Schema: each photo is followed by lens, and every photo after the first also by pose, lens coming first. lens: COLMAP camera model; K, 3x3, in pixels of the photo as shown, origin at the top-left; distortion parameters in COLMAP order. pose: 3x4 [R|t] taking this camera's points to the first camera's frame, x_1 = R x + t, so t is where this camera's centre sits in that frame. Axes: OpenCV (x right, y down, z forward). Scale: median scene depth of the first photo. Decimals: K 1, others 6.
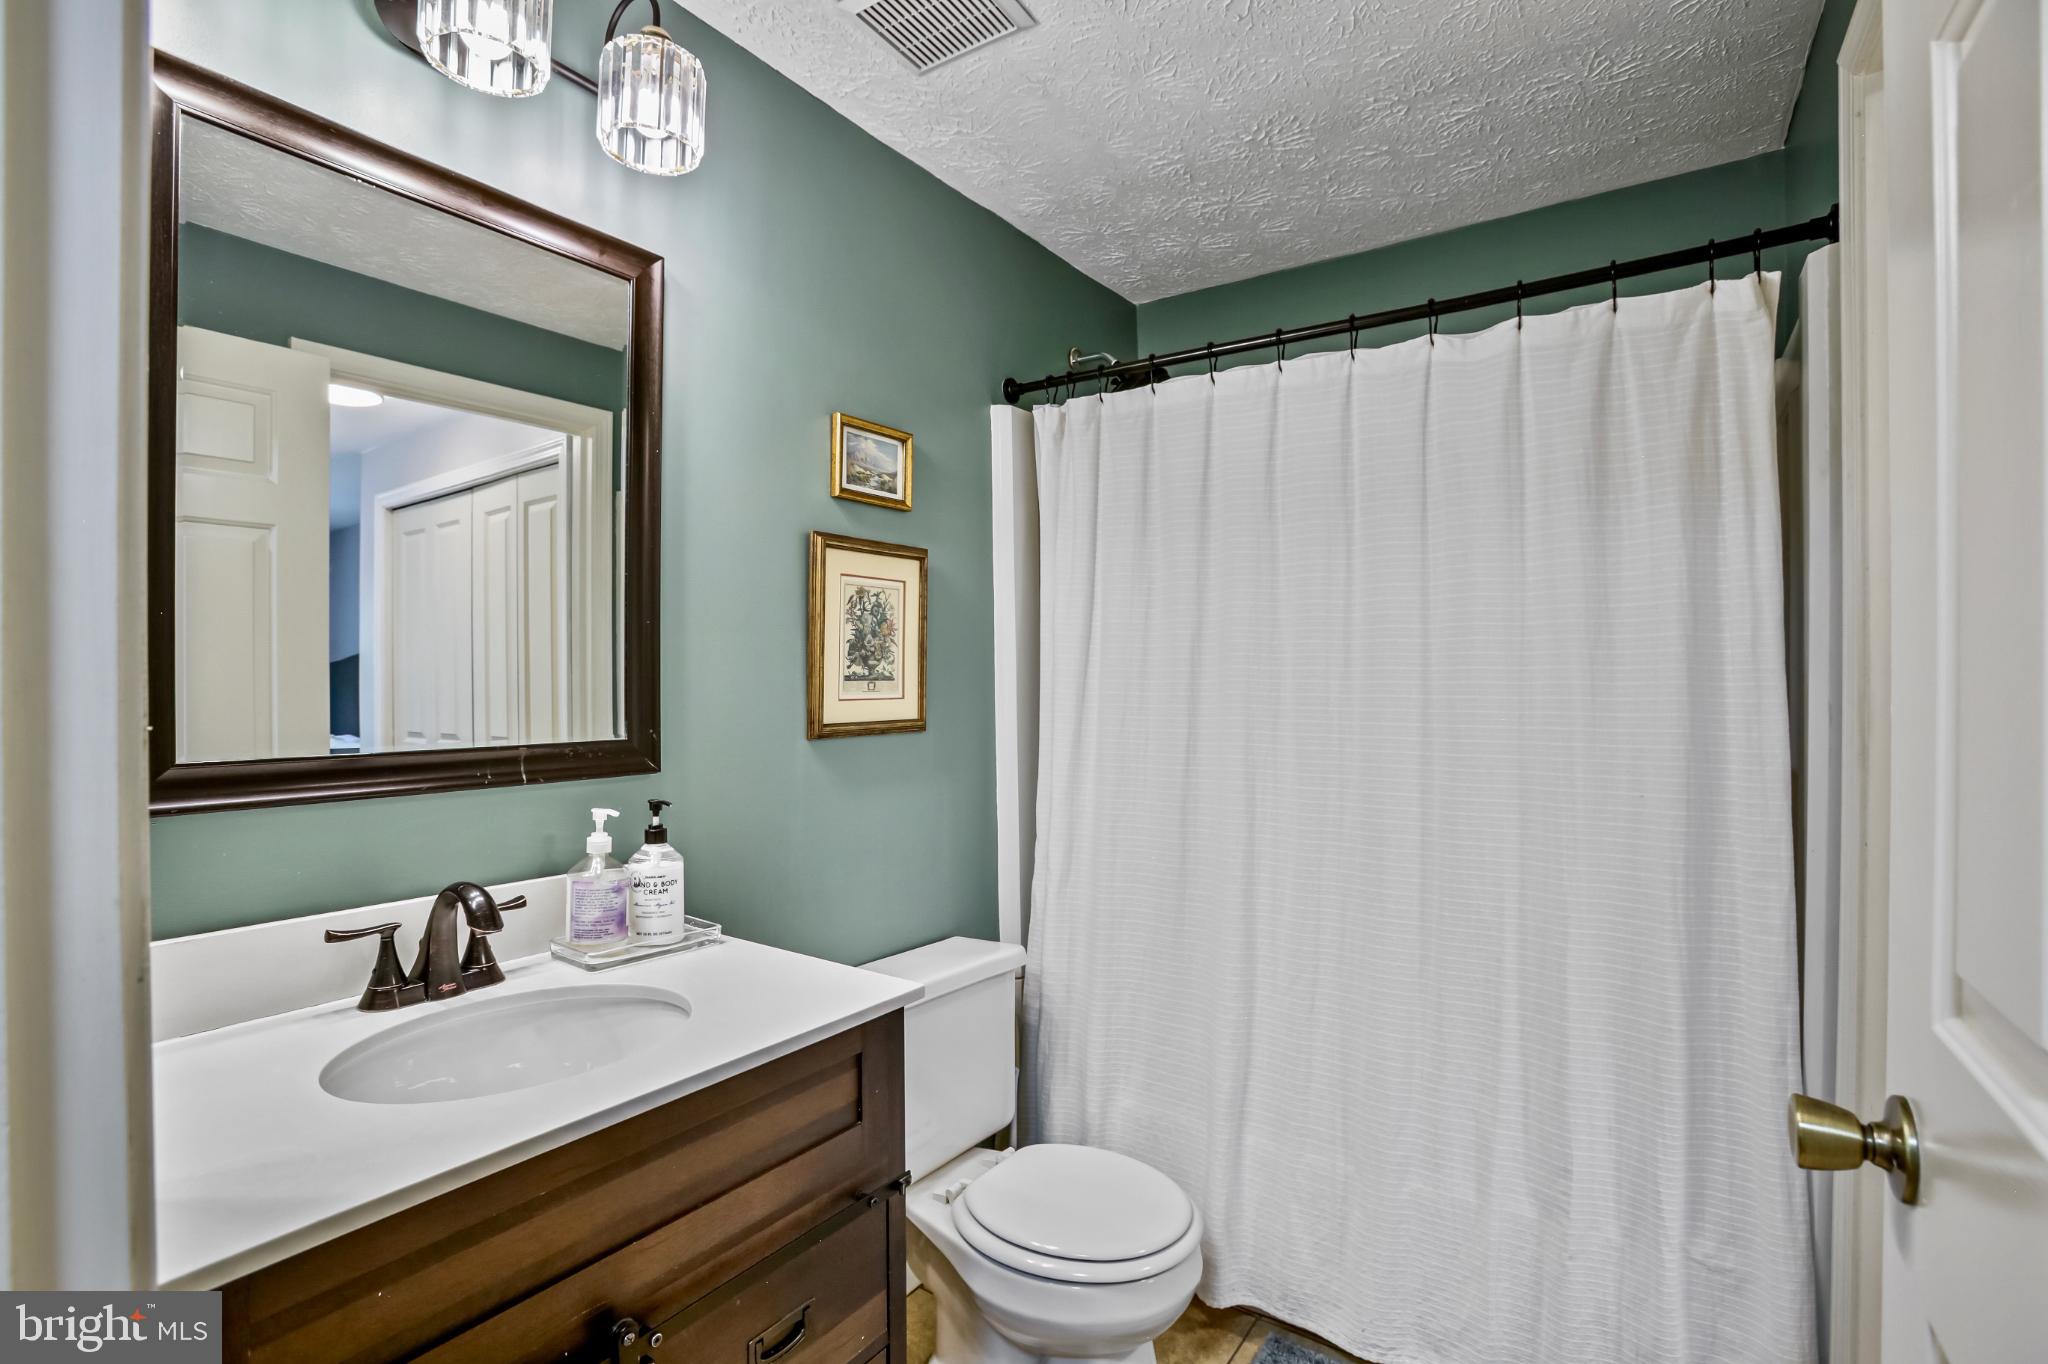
lens RADIAL K [[951.1, 0, 1018.9], [0, 951.1, 683.3], [0, 0, 1]] dist [-0.060324, 0.027588]
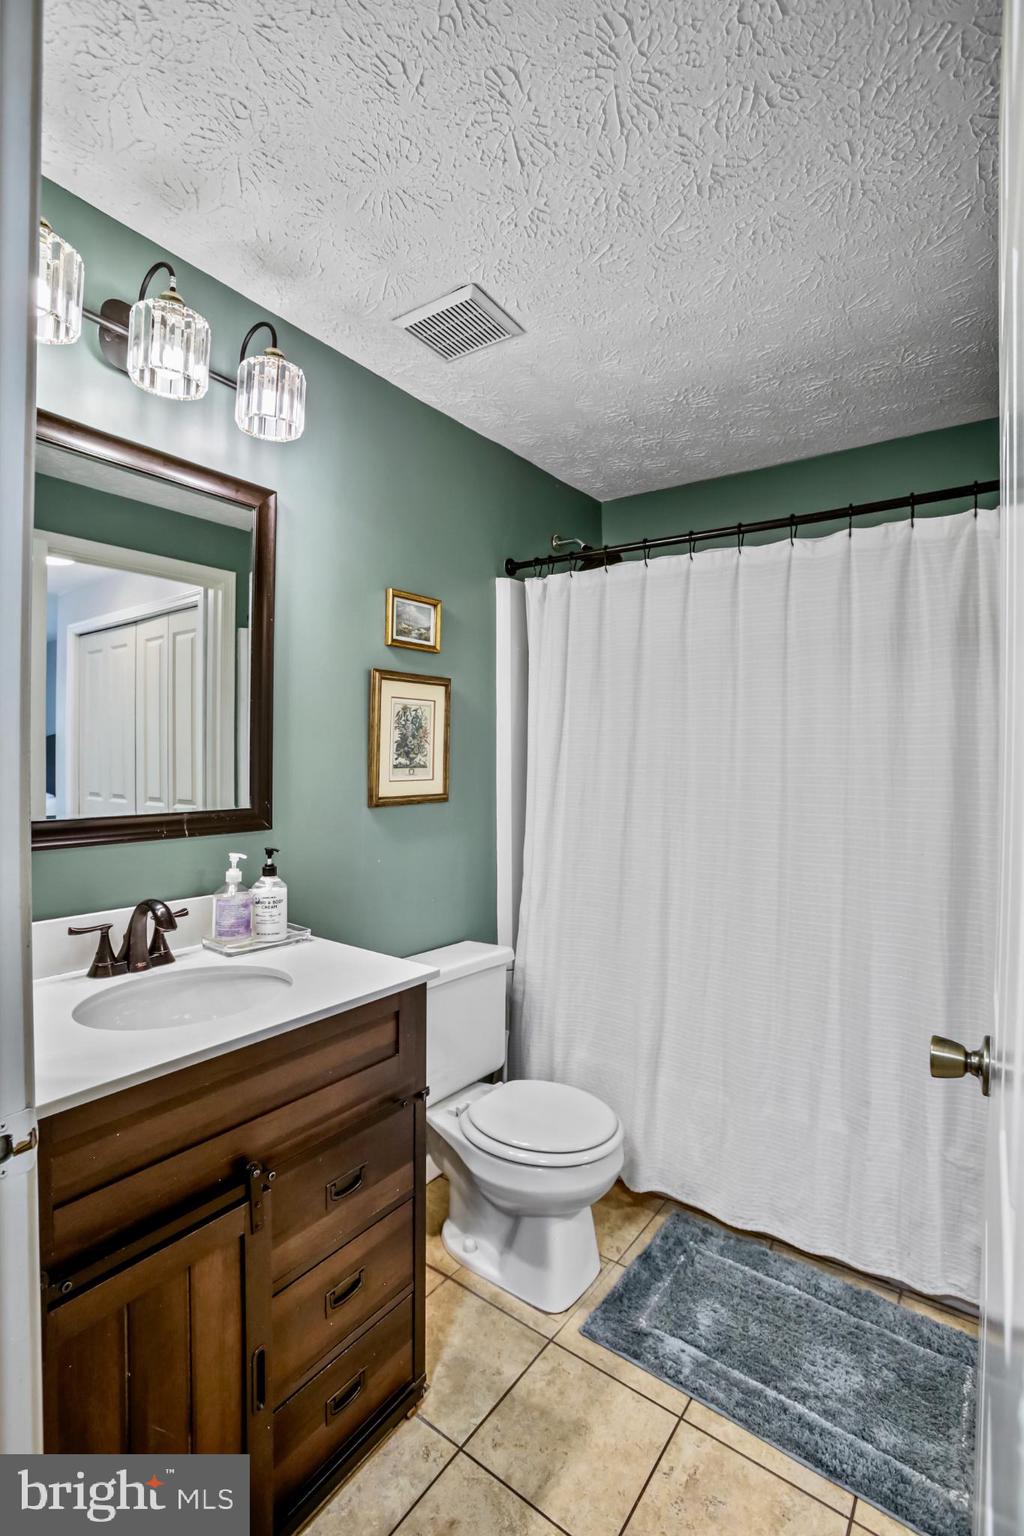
lens RADIAL K [[713.4, 0, 513.8], [0, 713.4, 760.6], [0, 0, 1]] dist [-0.060324, 0.027588]
pose [[0.999698, 0.011910, -0.021478, 0.032157], [-0.011750, 0.999902, 0.007576, -0.027200], [0.021566, -0.007321, 0.999741, -0.125829]]
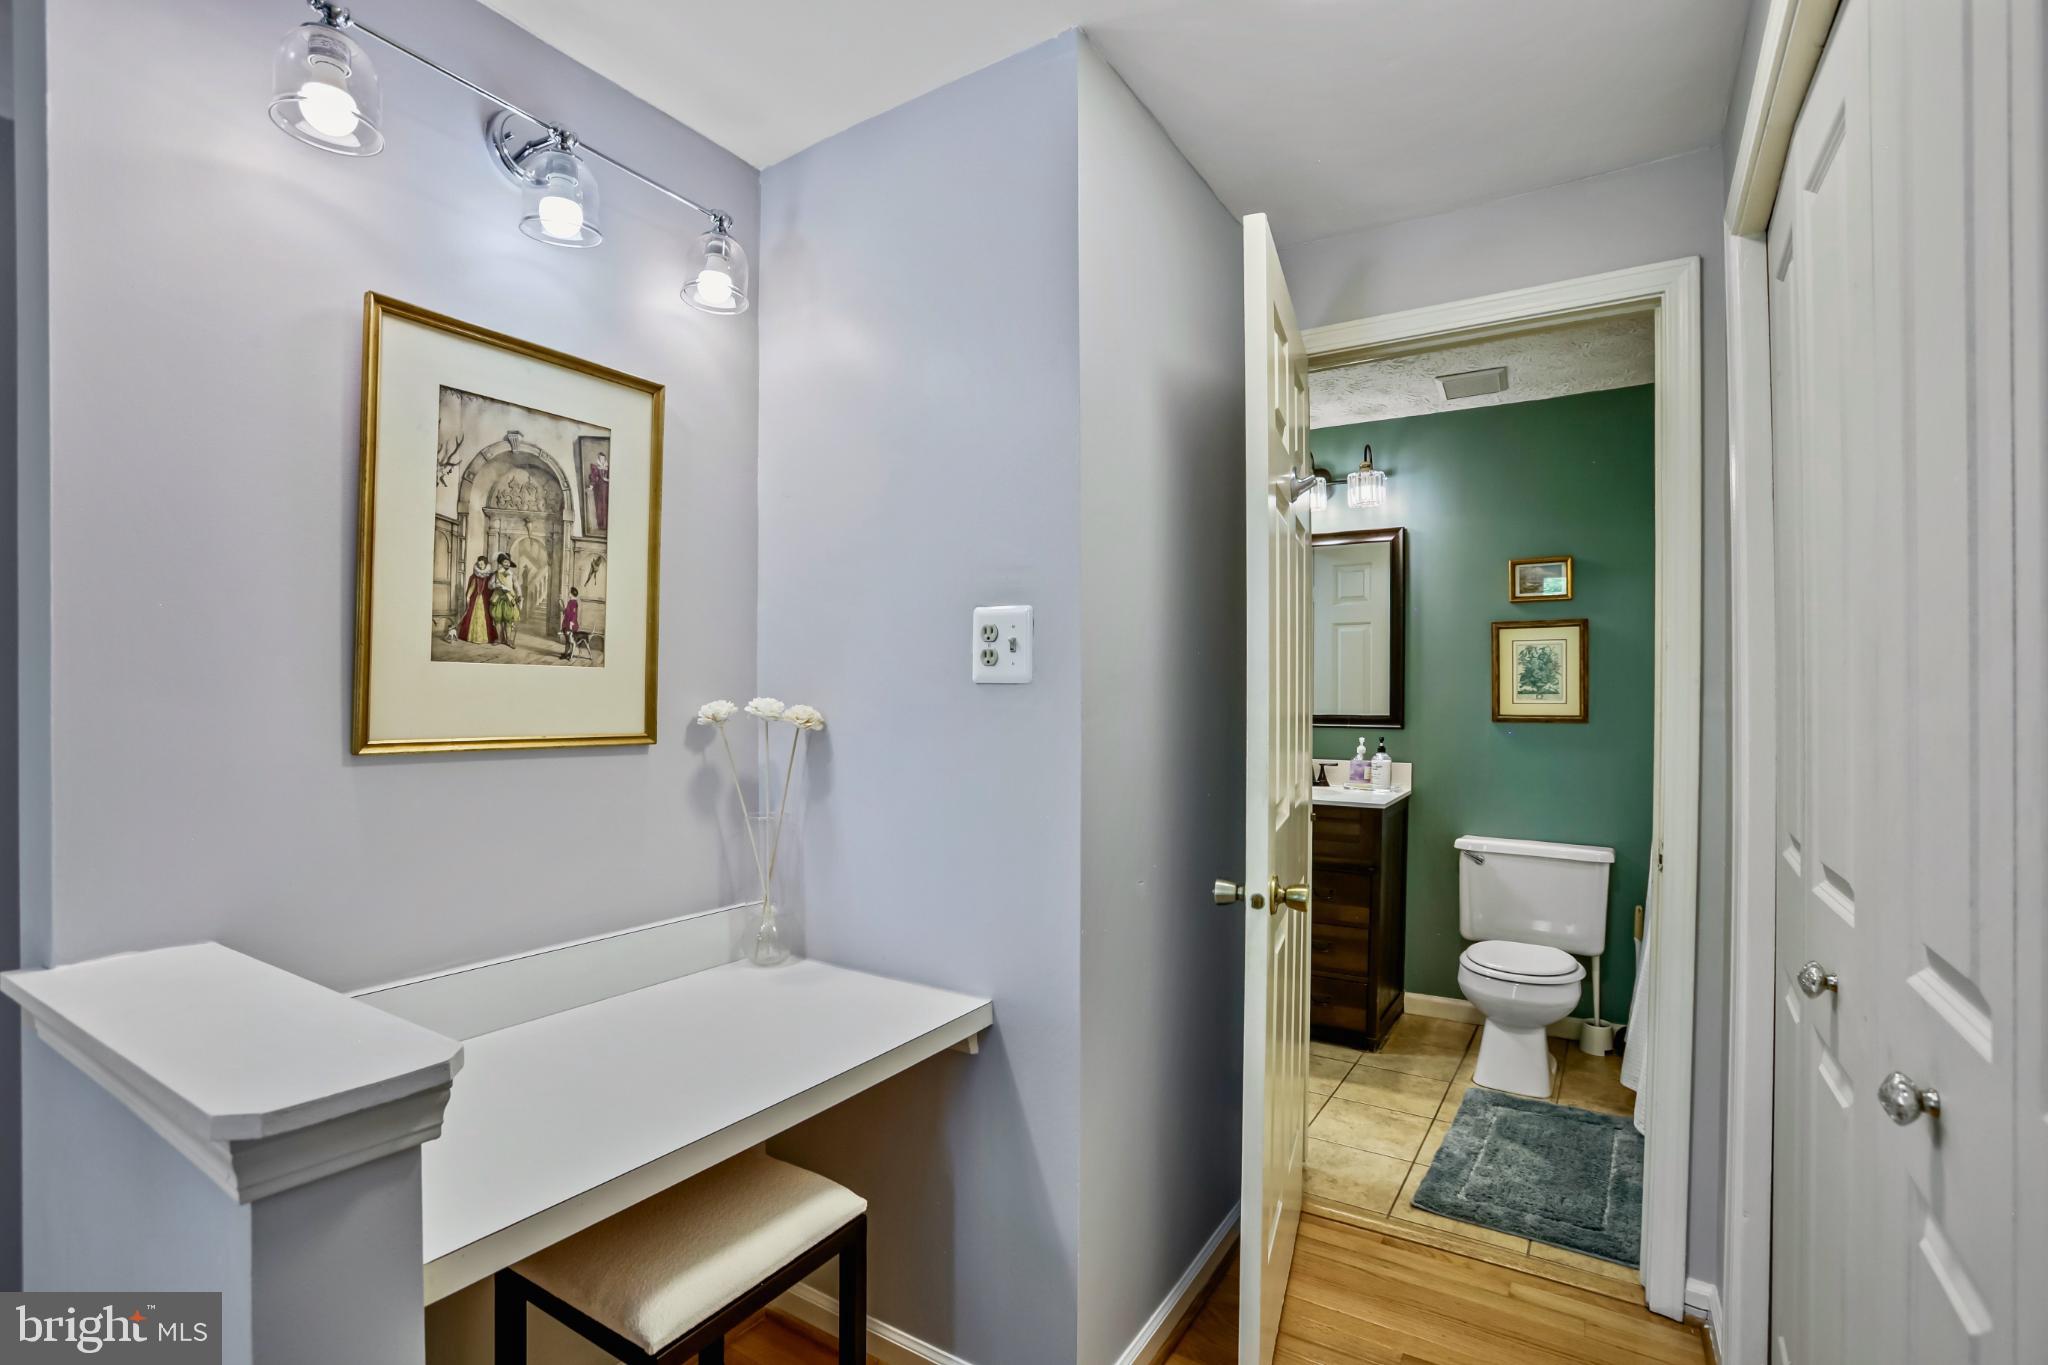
lens RADIAL K [[951.1, 0, 1018.9], [0, 951.1, 683.8], [0, 0, 1]] dist [-0.060324, 0.027588]
pose [[0.037782, -0.012063, -0.999213, 1.854205], [-0.010414, 0.999868, -0.012465, 0.012081], [0.999232, 0.010877, 0.037652, -0.119279]]
